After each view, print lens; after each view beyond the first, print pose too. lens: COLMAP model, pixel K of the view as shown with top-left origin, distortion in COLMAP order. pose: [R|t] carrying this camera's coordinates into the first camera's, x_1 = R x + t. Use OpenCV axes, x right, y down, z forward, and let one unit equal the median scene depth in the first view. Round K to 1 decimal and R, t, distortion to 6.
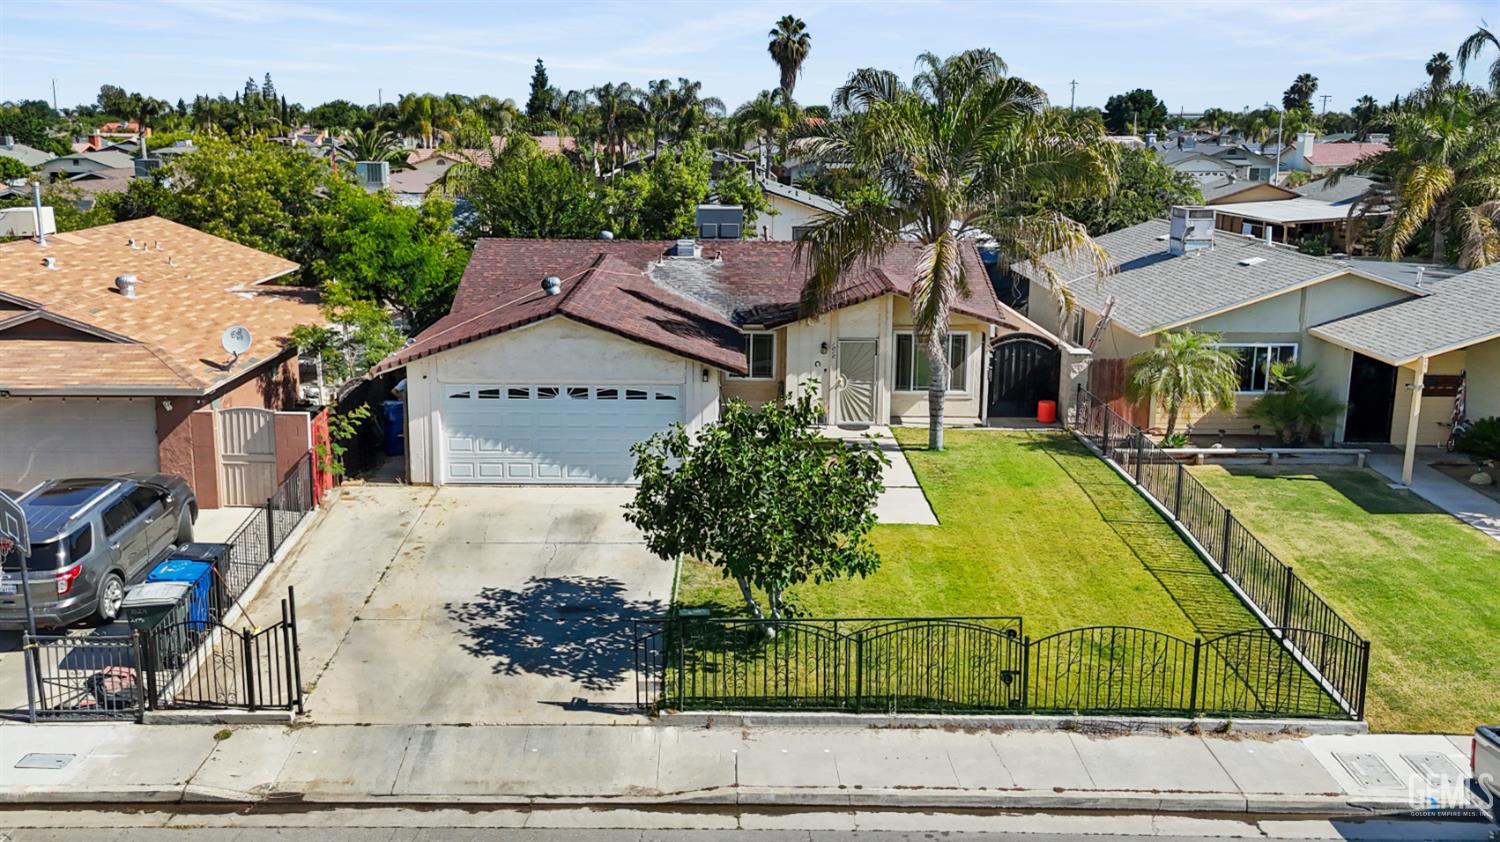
lens RADIAL K [[1323.9, 0, 687.2], [0, 1323.9, 387.3], [0, 0, 1]] dist [0.057842, -0.020036]
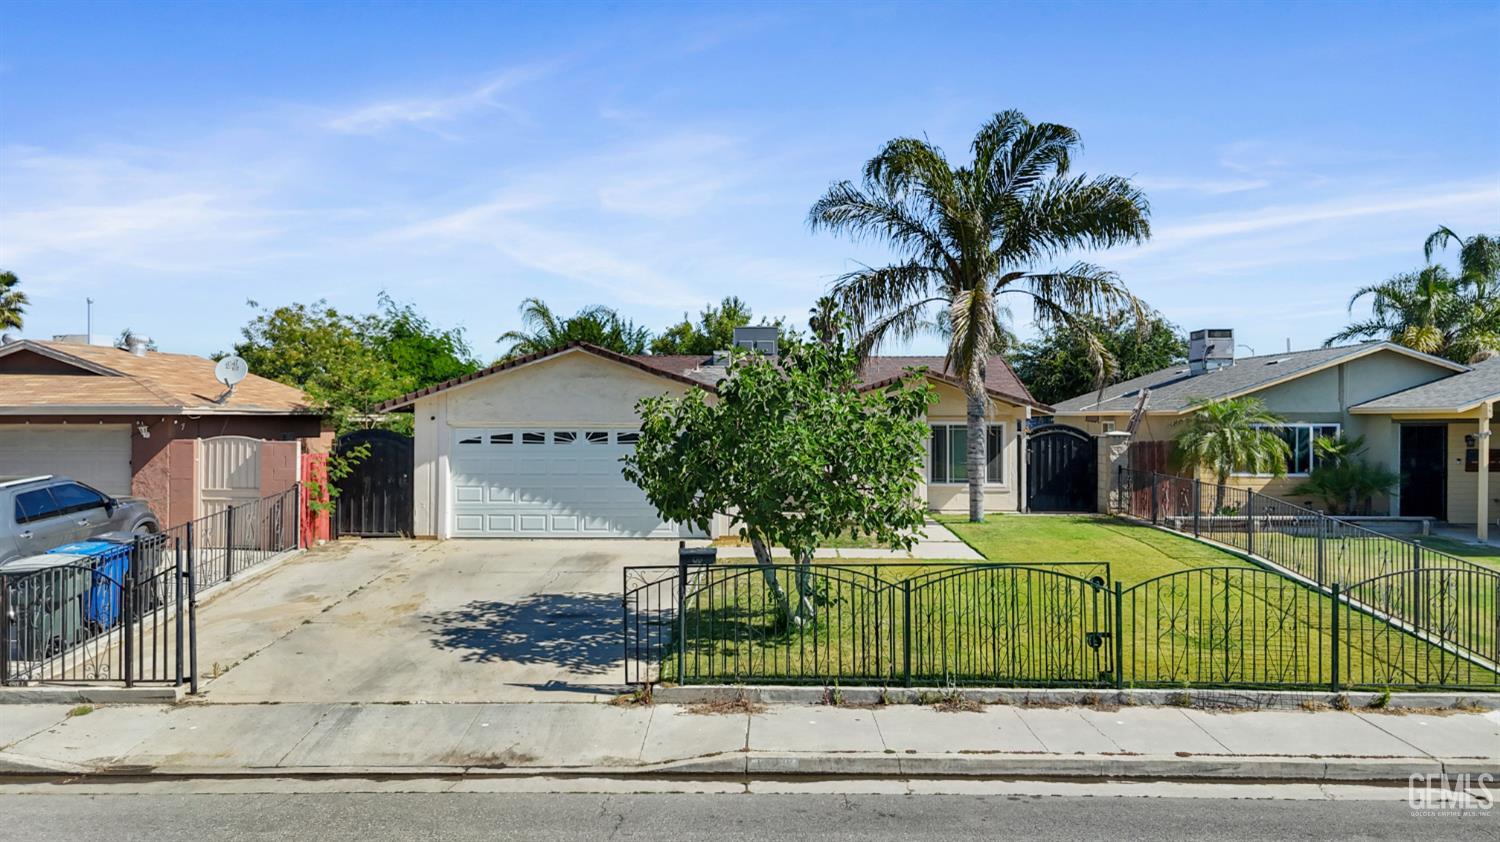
lens RADIAL K [[1119.5, 0, 750.0], [0, 1119.5, 421.0], [0, 0, 1]] dist [0.036963, -0.000493]
pose [[0.999985, 0.001183, 0.005307, 0.024406], [-0.000112, 0.980318, -0.197426, 0.166589], [-0.005436, 0.197423, 0.980303, 0.242078]]
